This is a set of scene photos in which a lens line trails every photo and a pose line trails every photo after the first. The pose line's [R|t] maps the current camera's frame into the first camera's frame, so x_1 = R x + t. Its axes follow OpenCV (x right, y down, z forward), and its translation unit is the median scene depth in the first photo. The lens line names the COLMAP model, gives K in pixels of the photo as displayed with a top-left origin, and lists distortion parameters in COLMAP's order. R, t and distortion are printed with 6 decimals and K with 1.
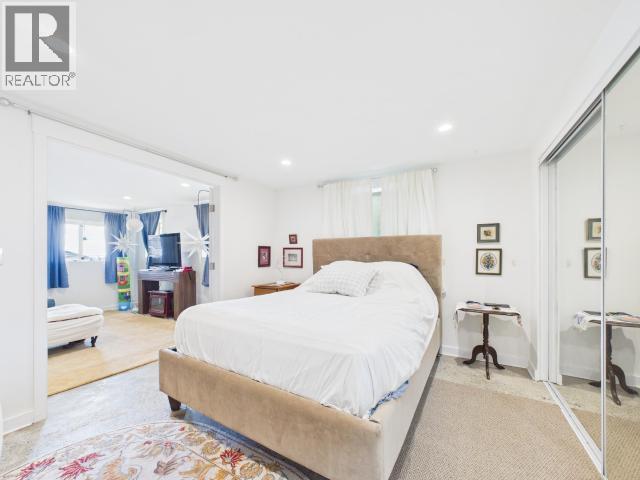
lens RADIAL K [[258.7, 0, 317.1], [0, 258.7, 246.2], [0, 0, 1]] dist [-0.000451, 0.000171]
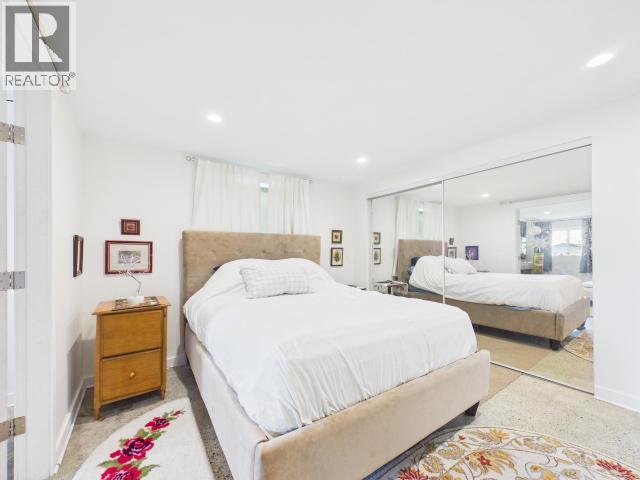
lens RADIAL K [[258.7, 0, 317.0], [0, 258.7, 246.5], [0, 0, 1]] dist [-0.000451, 0.000171]
pose [[0.422961, 0.018382, 0.905962, -0.619706], [-0.025007, 0.999650, -0.008608, 0.016697], [-0.905803, -0.019014, 0.423273, 0.449533]]
